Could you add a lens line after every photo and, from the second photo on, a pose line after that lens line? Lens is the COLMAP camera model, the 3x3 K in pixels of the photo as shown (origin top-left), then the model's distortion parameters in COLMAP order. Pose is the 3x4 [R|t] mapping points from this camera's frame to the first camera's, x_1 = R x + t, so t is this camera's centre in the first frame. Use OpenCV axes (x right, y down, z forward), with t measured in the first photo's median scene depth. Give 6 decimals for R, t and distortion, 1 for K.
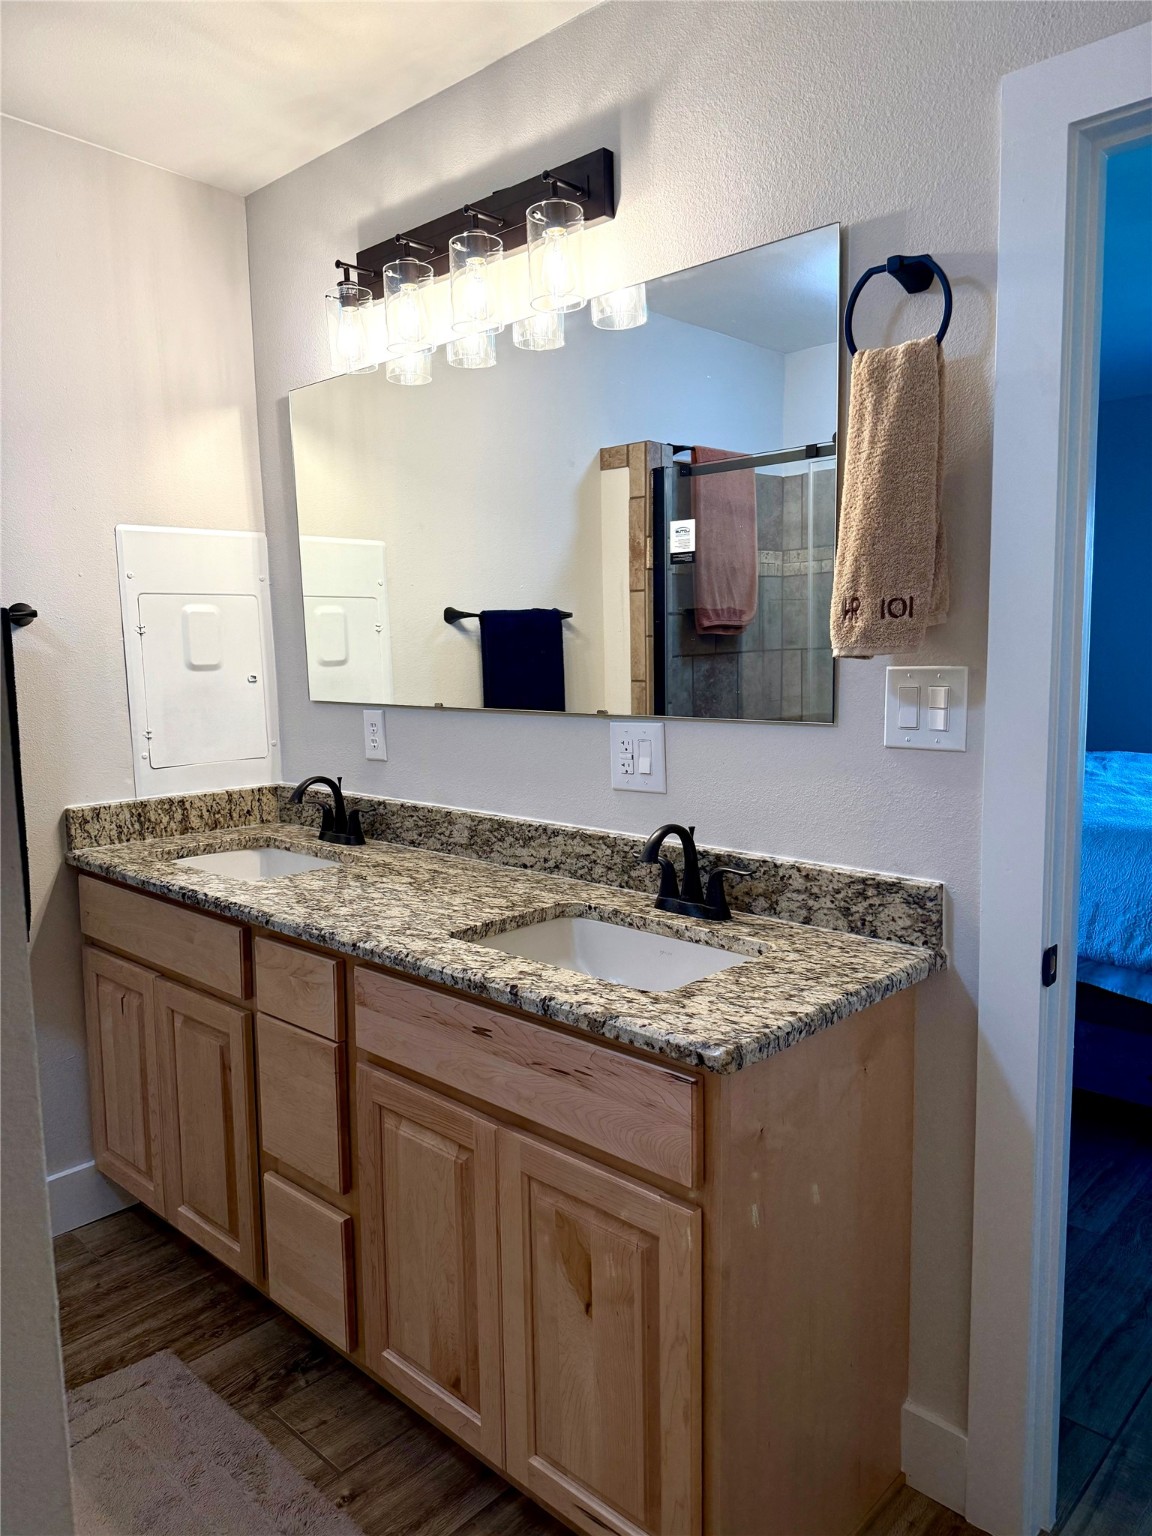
lens RADIAL K [[1085.3, 0, 576.0], [0, 1085.3, 768.0], [0, 0, 1]] dist [0.129149, 0.000136]
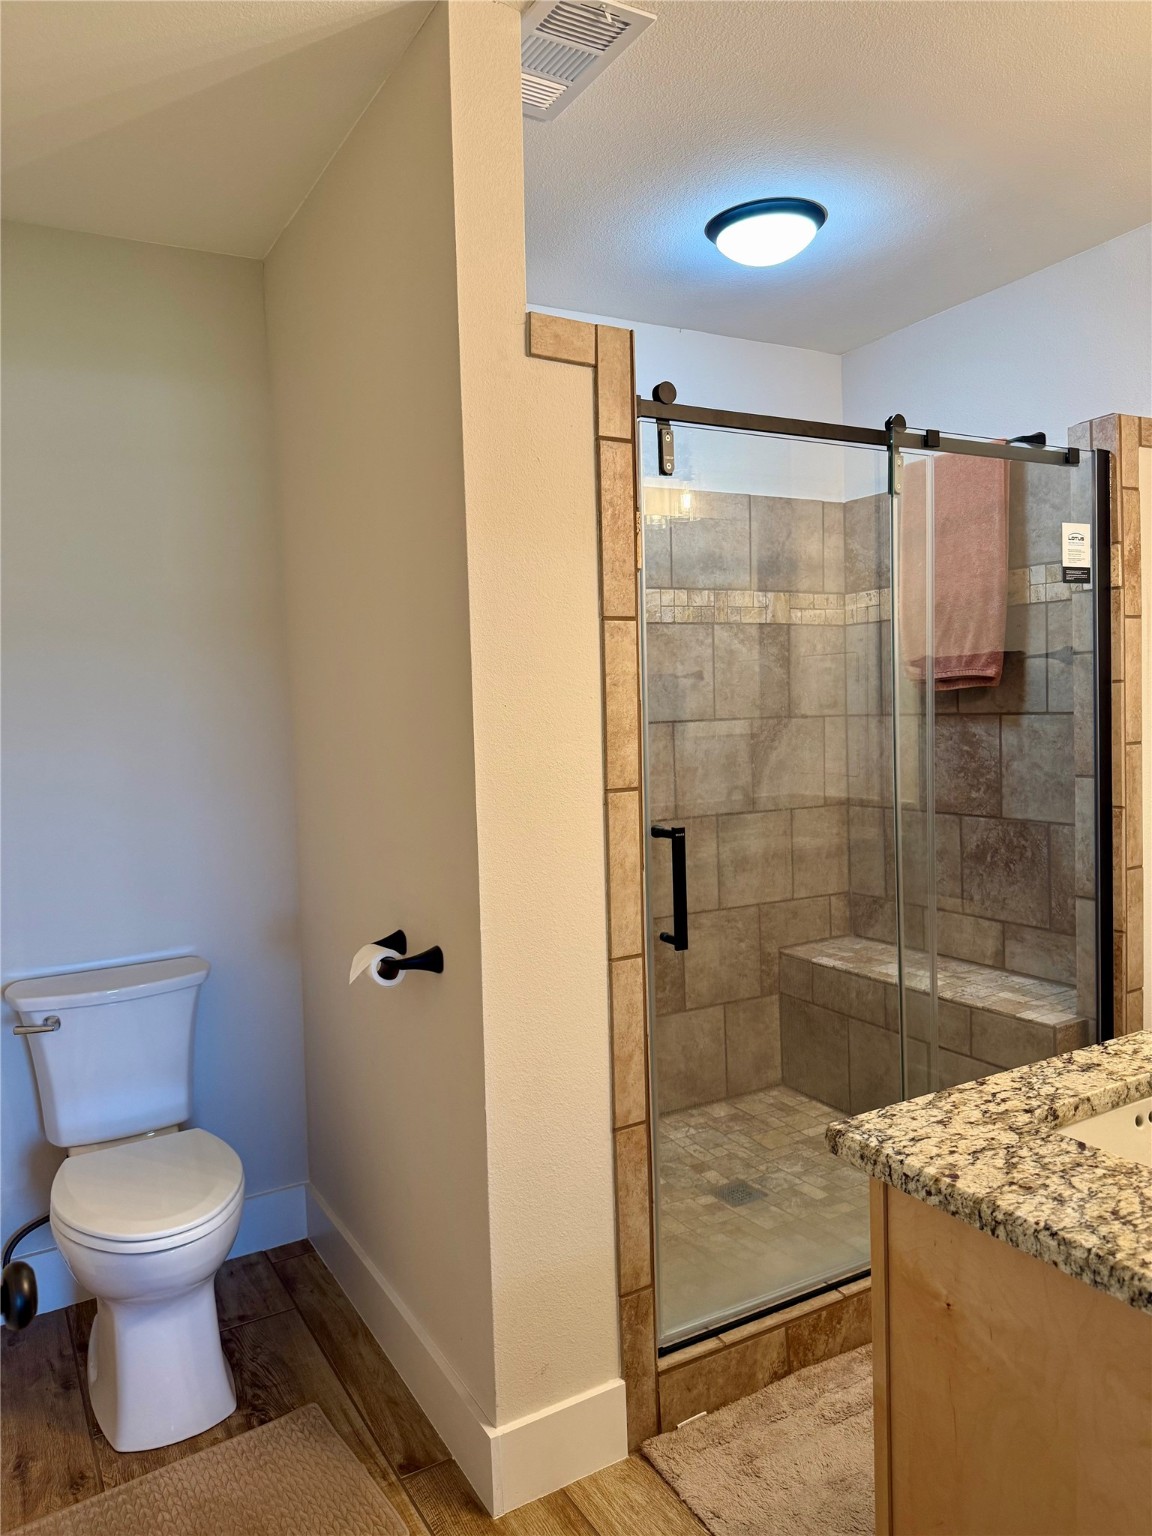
lens RADIAL K [[1081.6, 0, 576.0], [0, 1081.6, 768.0], [0, 0, 1]] dist [0.000712, 0.000399]
pose [[-0.298499, 0.085844, -0.950541, 0.919927], [-0.072680, 0.991010, 0.112322, -0.115574], [0.951638, 0.102614, -0.289577, 0.900506]]
